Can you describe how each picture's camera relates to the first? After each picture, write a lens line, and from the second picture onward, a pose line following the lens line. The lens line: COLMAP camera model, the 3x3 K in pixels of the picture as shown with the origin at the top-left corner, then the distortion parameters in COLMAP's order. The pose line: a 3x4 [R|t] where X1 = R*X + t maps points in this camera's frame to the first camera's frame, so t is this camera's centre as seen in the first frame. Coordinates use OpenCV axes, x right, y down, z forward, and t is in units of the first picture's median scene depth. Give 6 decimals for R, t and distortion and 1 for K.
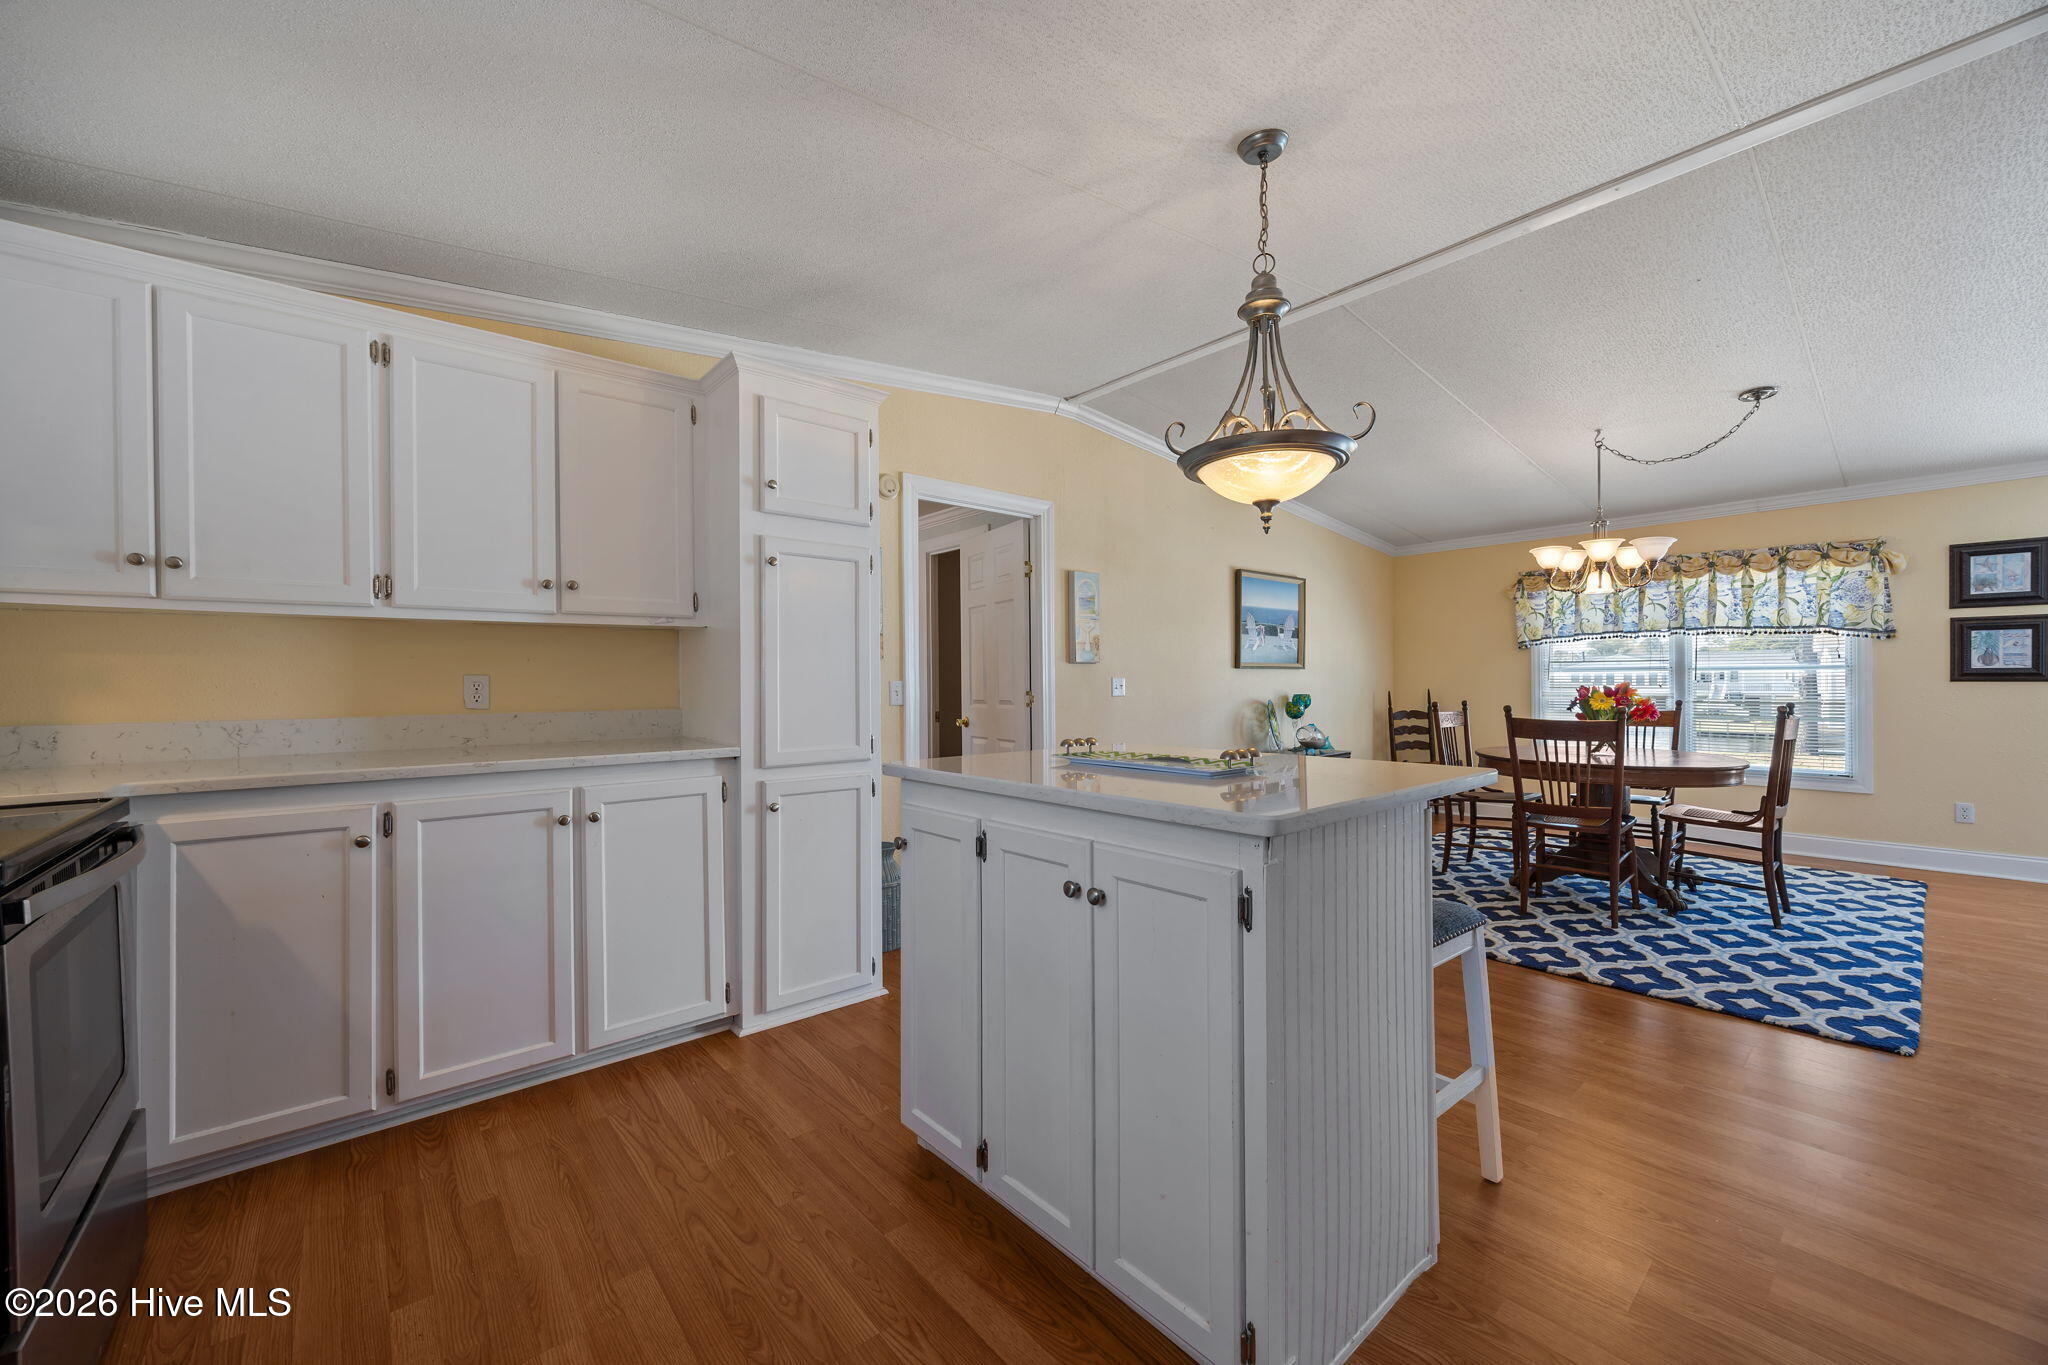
lens RADIAL K [[785.0, 0, 1024.0], [0, 785.0, 682.5], [0, 0, 1]] dist [0.002047, 0.000039]
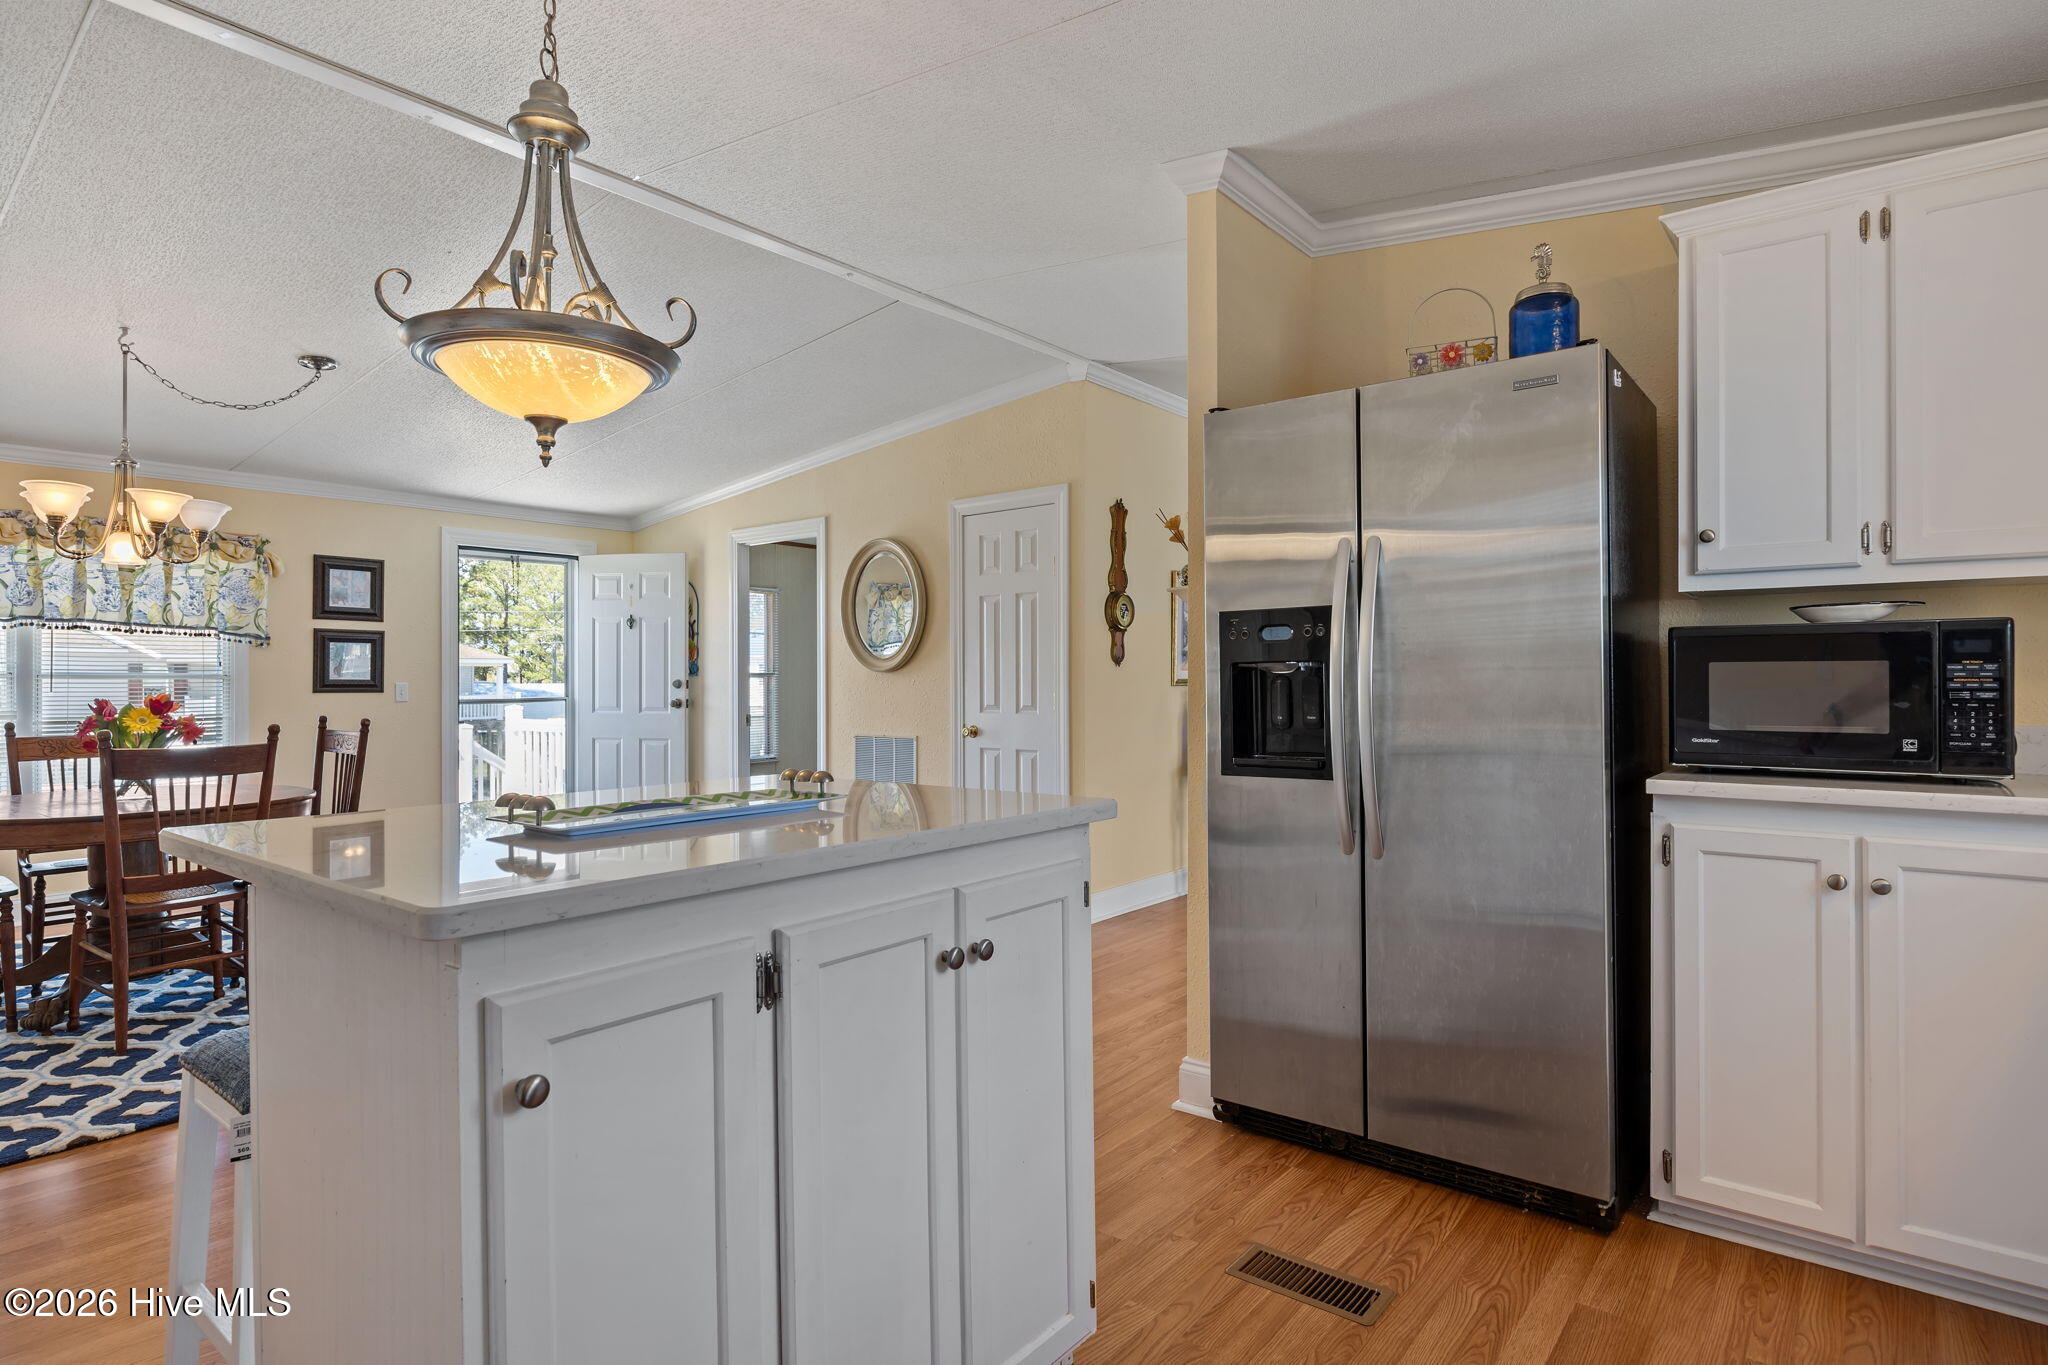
lens RADIAL K [[1066.9, 0, 1050.2], [0, 1066.9, 671.3], [0, 0, 1]] dist [-0.001294, -0.000865]
pose [[-0.188681, 0.018800, 0.981858, -0.308044], [0.006699, 0.999818, -0.017857, 0.001921], [-0.982016, 0.003208, -0.188772, 0.349641]]
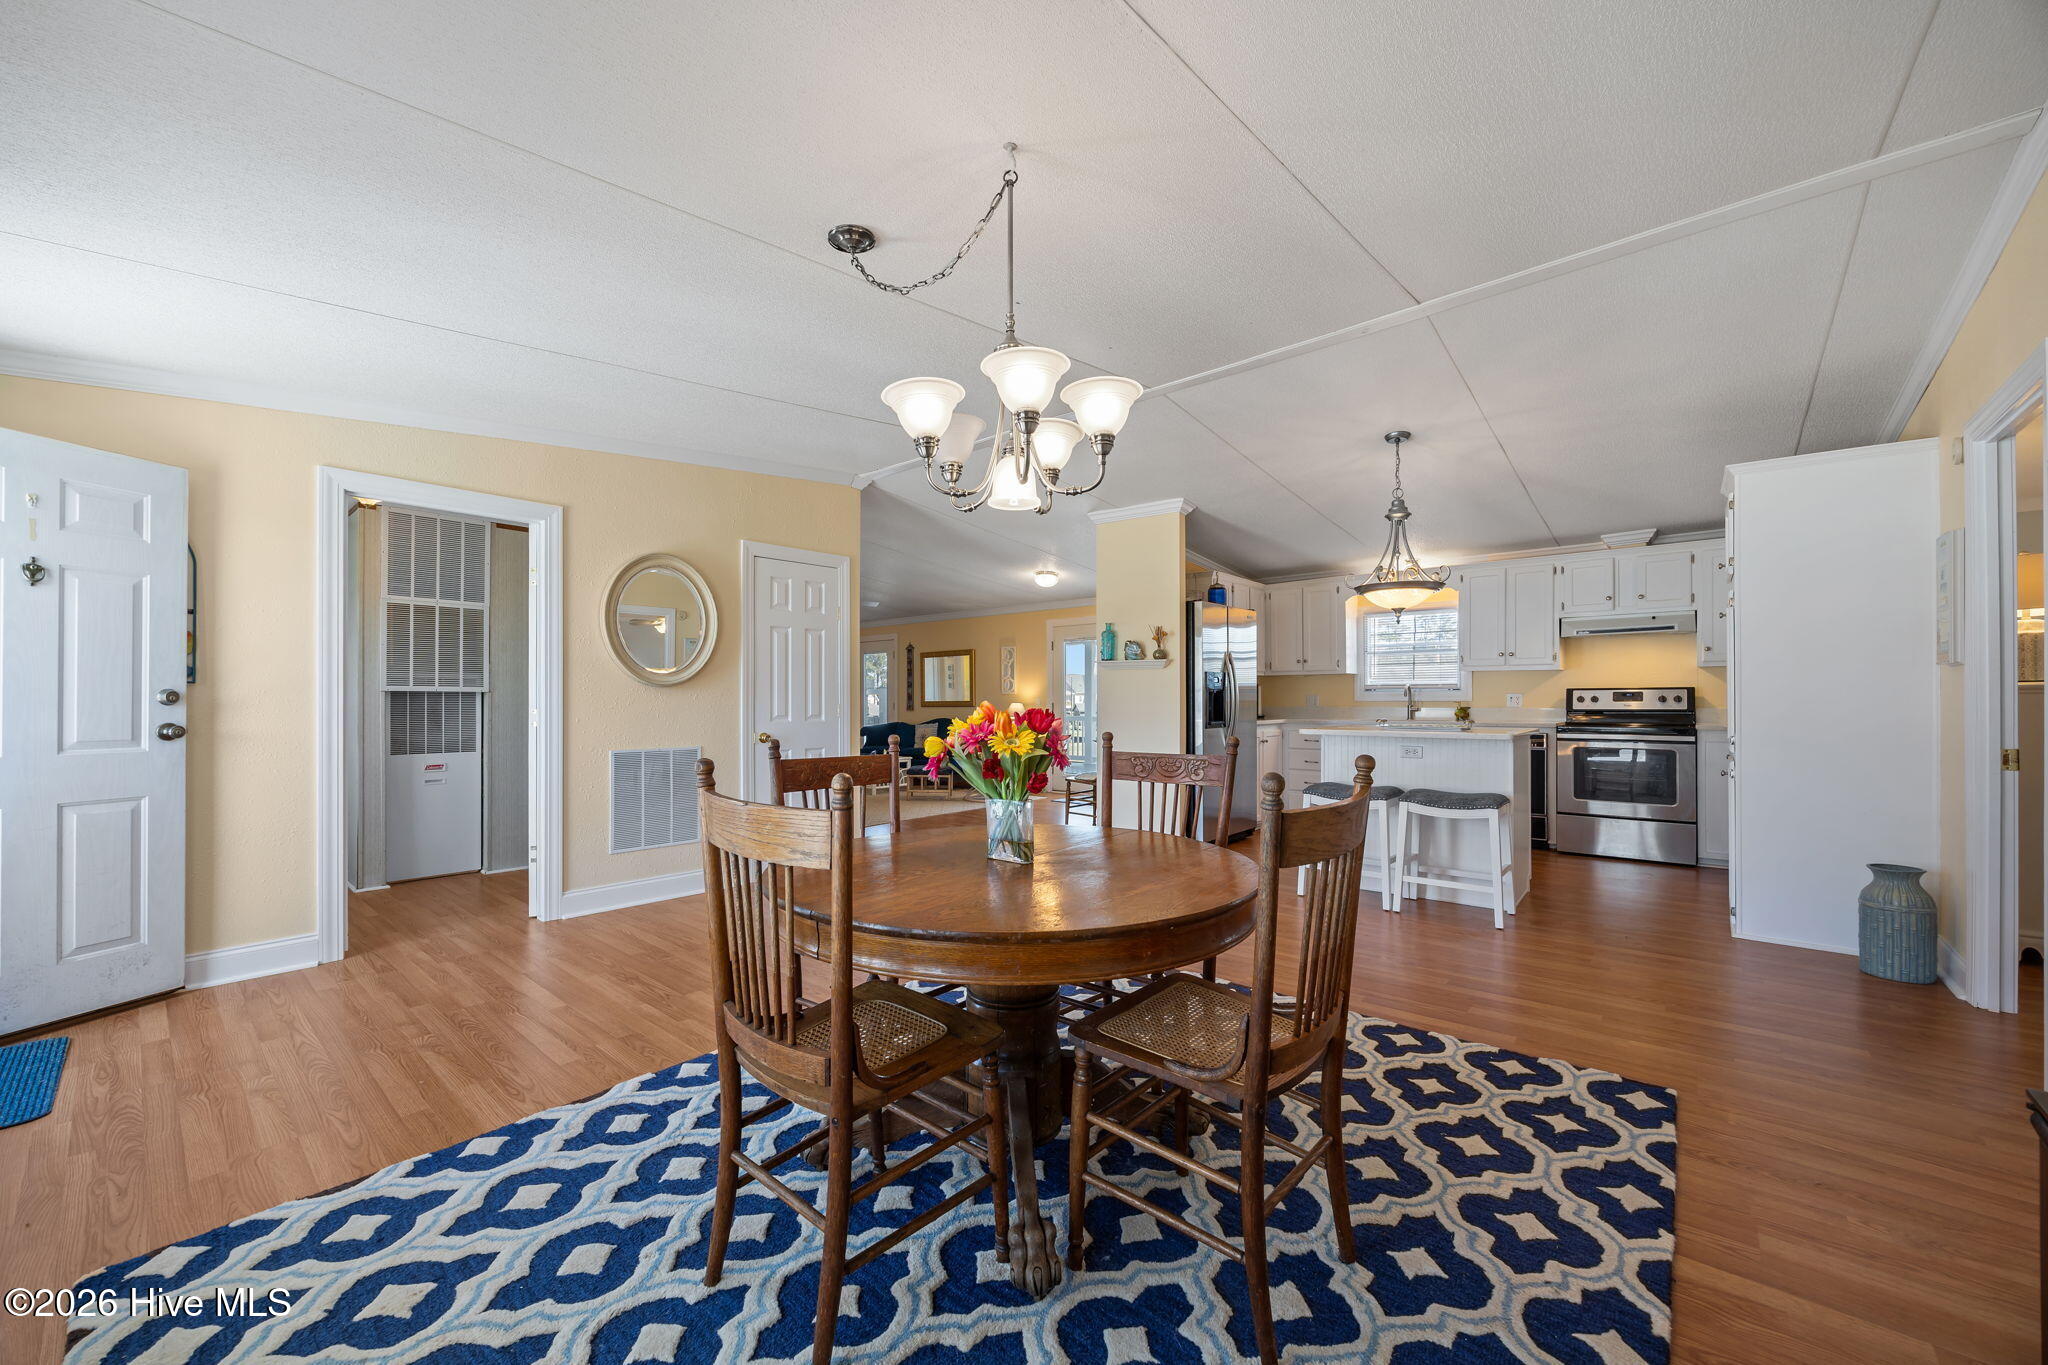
lens RADIAL K [[776.4, 0, 1030.0], [0, 776.4, 696.5], [0, 0, 1]] dist [-0.000551, -0.000053]
pose [[-0.989864, 0.010867, -0.141602, 0.726176], [0.011100, 0.999938, -0.000852, -0.003314], [0.141584, -0.002415, -0.989923, 1.335187]]
